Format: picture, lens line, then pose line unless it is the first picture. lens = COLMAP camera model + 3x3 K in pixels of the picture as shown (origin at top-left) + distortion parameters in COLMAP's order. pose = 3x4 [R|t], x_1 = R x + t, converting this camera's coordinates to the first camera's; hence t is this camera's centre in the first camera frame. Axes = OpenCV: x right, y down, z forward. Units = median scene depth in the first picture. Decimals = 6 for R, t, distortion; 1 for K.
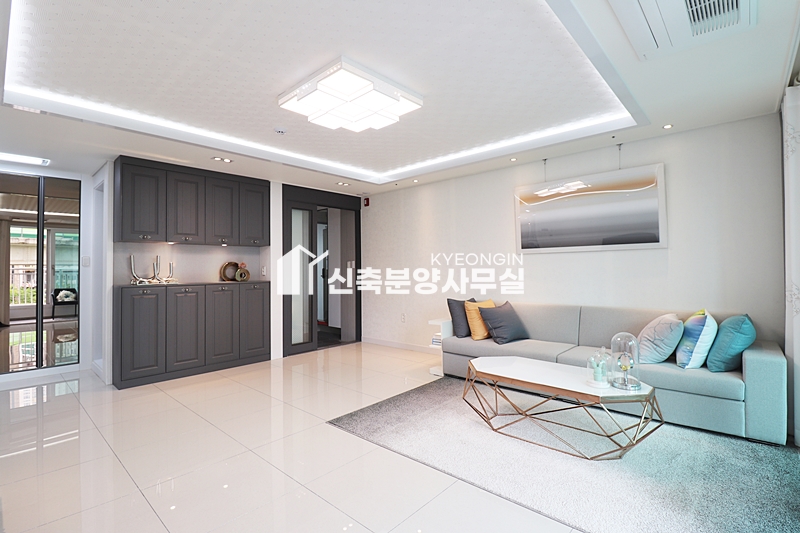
lens RADIAL K [[378.2, 0, 399.9], [0, 378.2, 266.1], [0, 0, 1]] dist [0.000083, 0.000003]
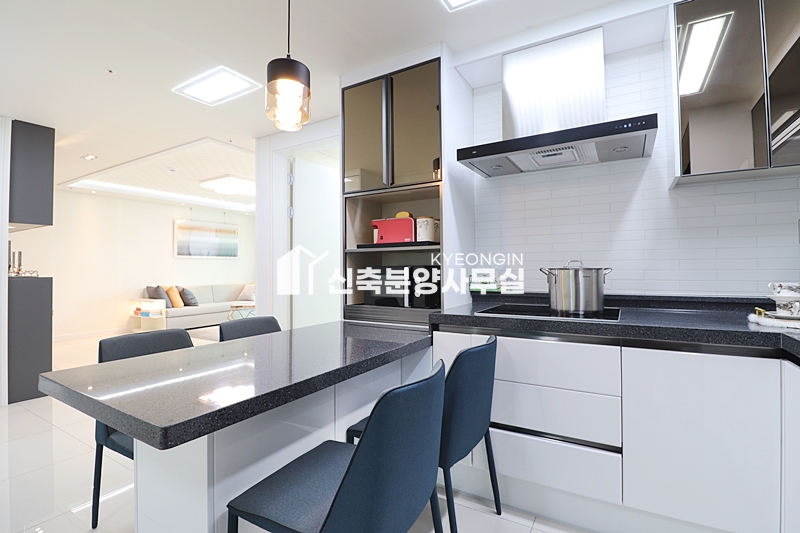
lens RADIAL K [[378.2, 0, 400.3], [0, 378.2, 264.4], [0, 0, 1]] dist [0.000083, 0.000003]
pose [[-0.198846, 0.013461, 0.979938, -1.824963], [-0.001448, 0.999901, -0.014029, 0.020589], [-0.980030, -0.004209, -0.198807, 0.396317]]
